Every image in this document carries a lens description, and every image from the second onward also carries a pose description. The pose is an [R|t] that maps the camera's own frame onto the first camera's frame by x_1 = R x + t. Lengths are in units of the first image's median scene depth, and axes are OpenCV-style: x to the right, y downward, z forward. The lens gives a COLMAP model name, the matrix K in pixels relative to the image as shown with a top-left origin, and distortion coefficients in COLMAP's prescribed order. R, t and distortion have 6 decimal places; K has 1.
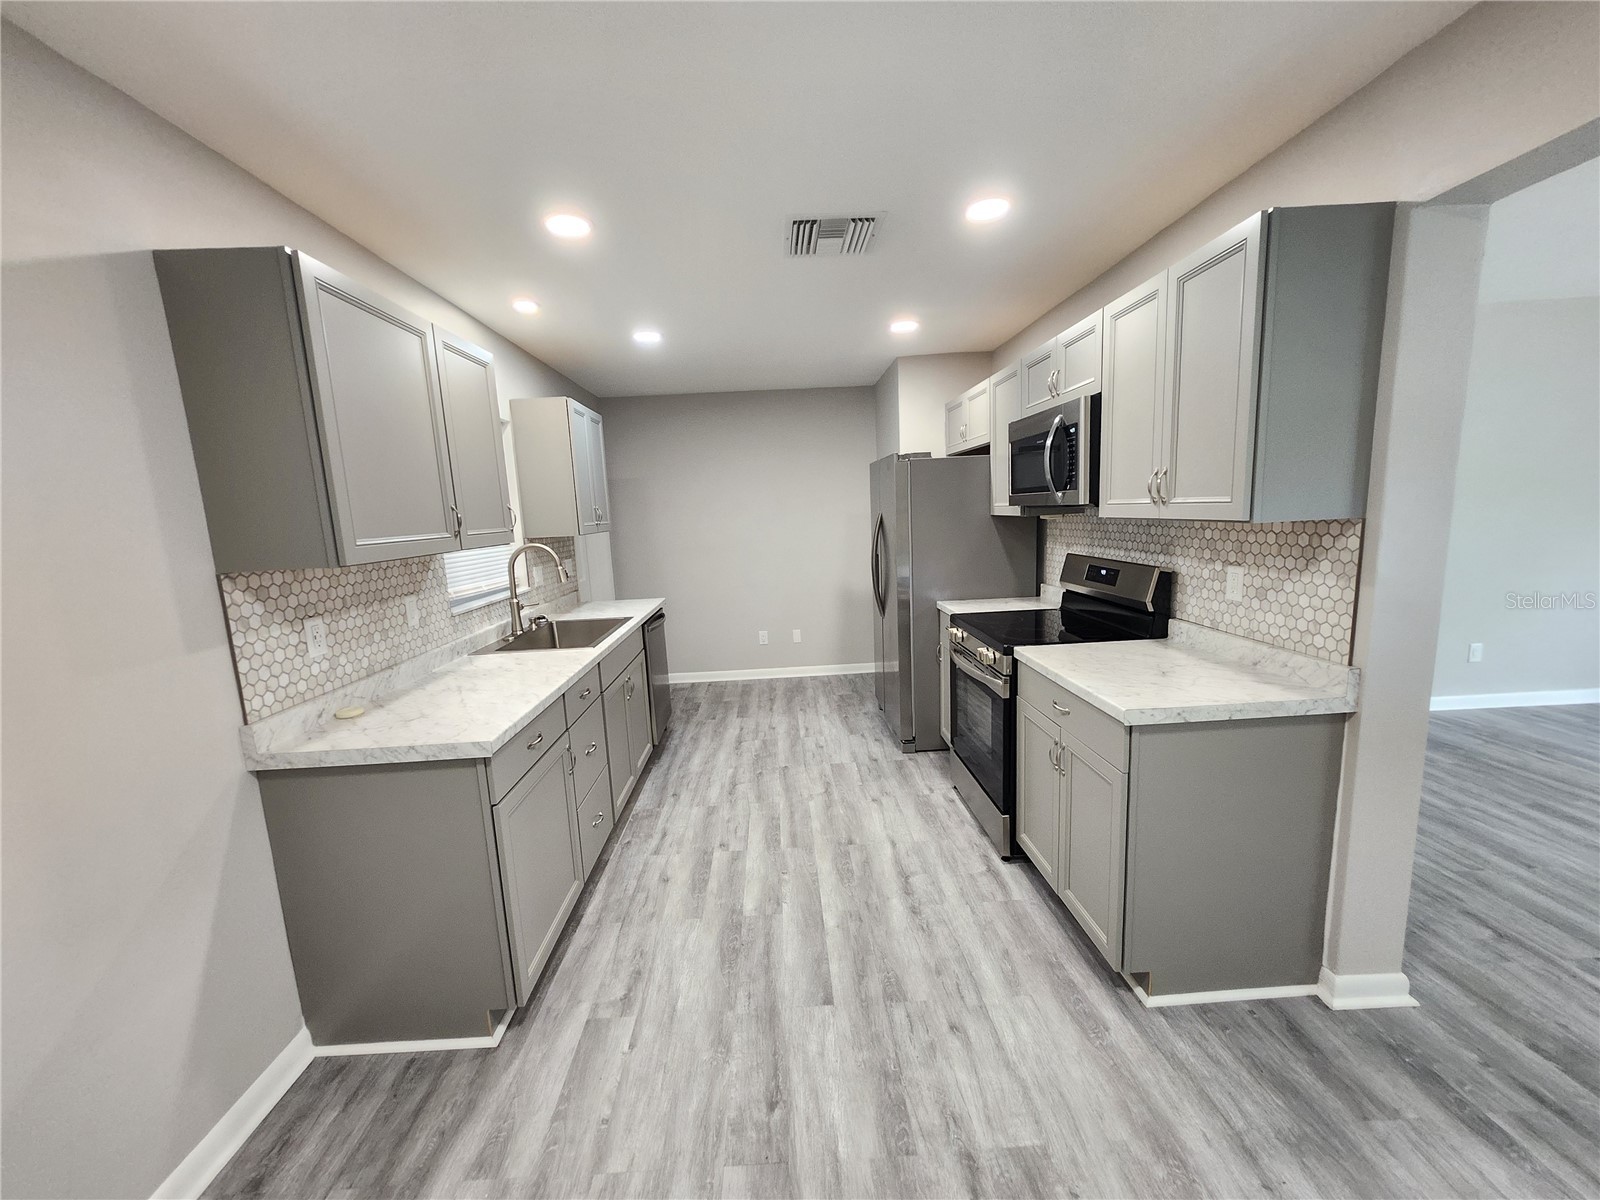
lens RADIAL K [[632.0, 0, 785.9], [0, 632.0, 610.2], [0, 0, 1]] dist [-0.002048, -0.000336]
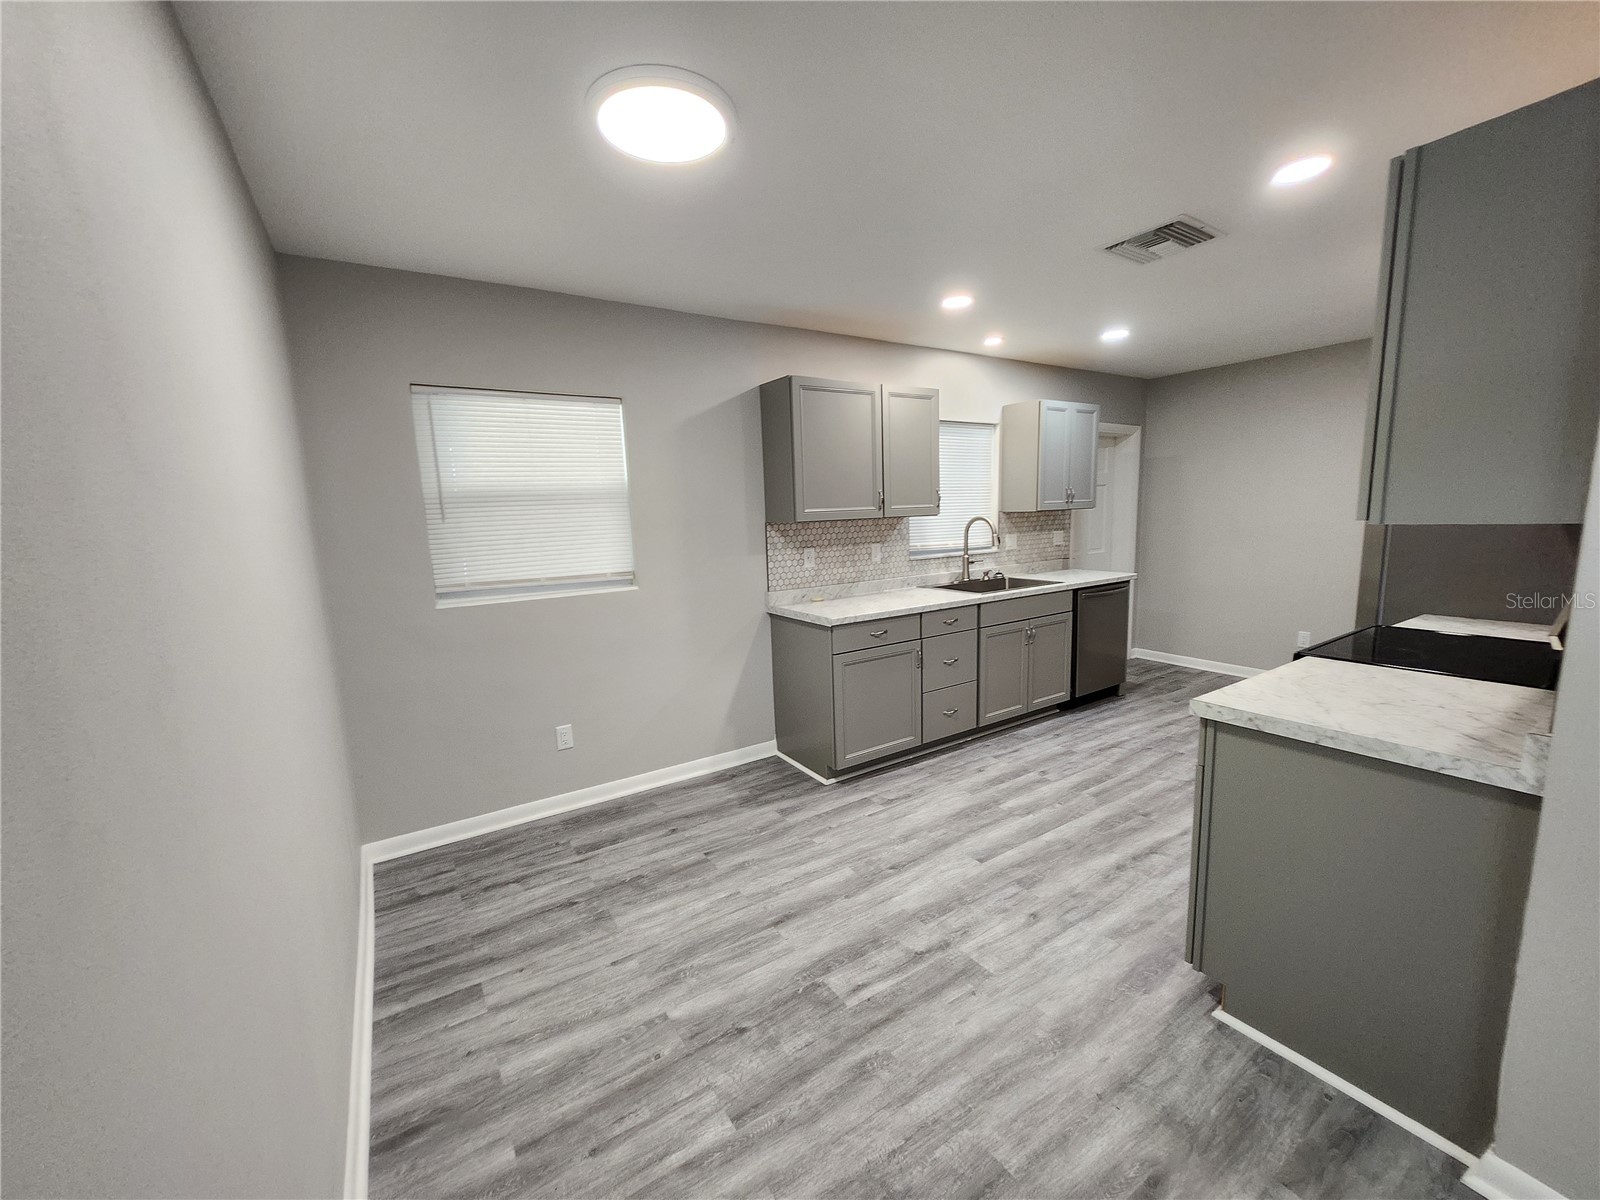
lens RADIAL K [[632.0, 0, 789.8], [0, 632.0, 603.8], [0, 0, 1]] dist [-0.002048, -0.000336]
pose [[0.515999, 0.157663, -0.841955, 0.819709], [-0.126142, 0.986185, 0.107364, -0.018381], [0.847250, 0.050806, 0.528758, -0.086781]]
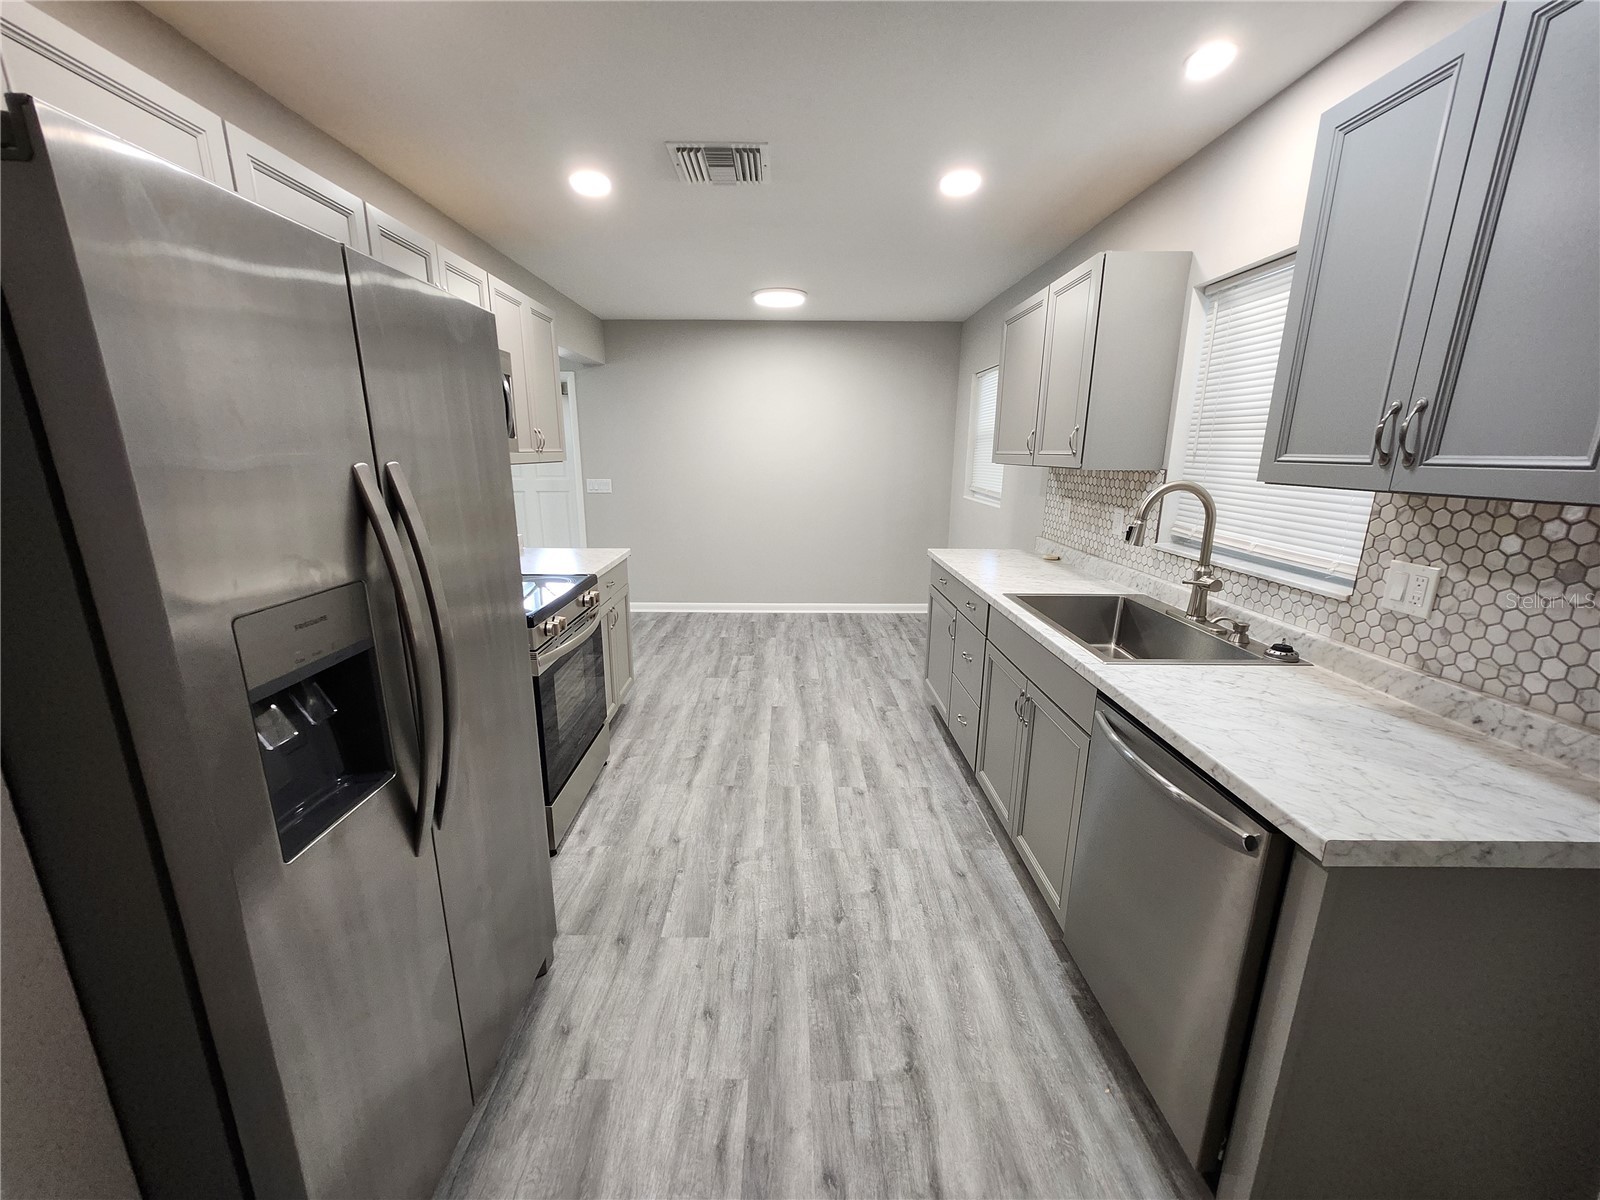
lens RADIAL K [[632.0, 0, 788.6], [0, 632.0, 609.4], [0, 0, 1]] dist [-0.002048, -0.000336]
pose [[-0.998905, 0.035755, 0.030156, -0.039225], [0.044804, 0.916579, 0.397336, -0.370425], [-0.013434, 0.398252, -0.917177, 2.370296]]
